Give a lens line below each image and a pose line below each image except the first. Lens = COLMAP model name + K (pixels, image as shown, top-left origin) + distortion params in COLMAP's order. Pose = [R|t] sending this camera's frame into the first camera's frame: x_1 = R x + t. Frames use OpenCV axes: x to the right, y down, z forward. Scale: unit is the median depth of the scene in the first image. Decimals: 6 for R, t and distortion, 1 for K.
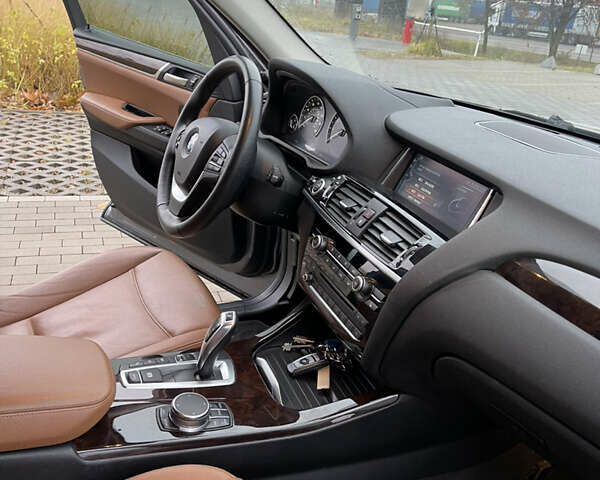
lens RADIAL K [[627.5, 0, 305.5], [0, 627.5, 243.3], [0, 0, 1]] dist [0.062592, -0.043642]
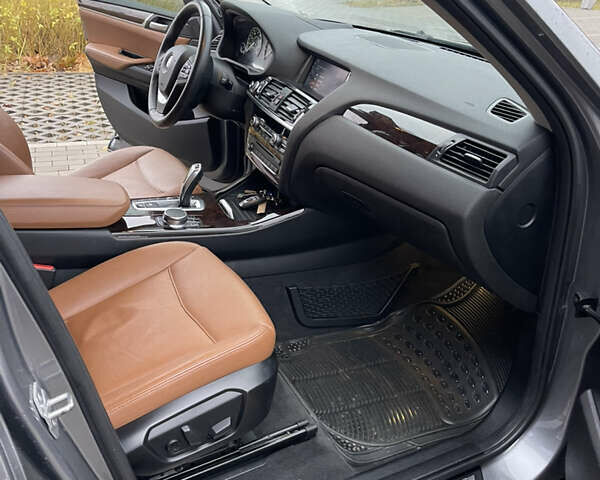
lens RADIAL K [[659.1, 0, 300.6], [0, 659.1, 254.3], [0, 0, 1]] dist [0.055053, -0.020820]
pose [[0.998338, -0.051455, -0.025963, 0.089898], [0.052943, 0.996776, 0.060292, 0.130806], [0.022777, -0.061566, 0.997843, -0.353570]]
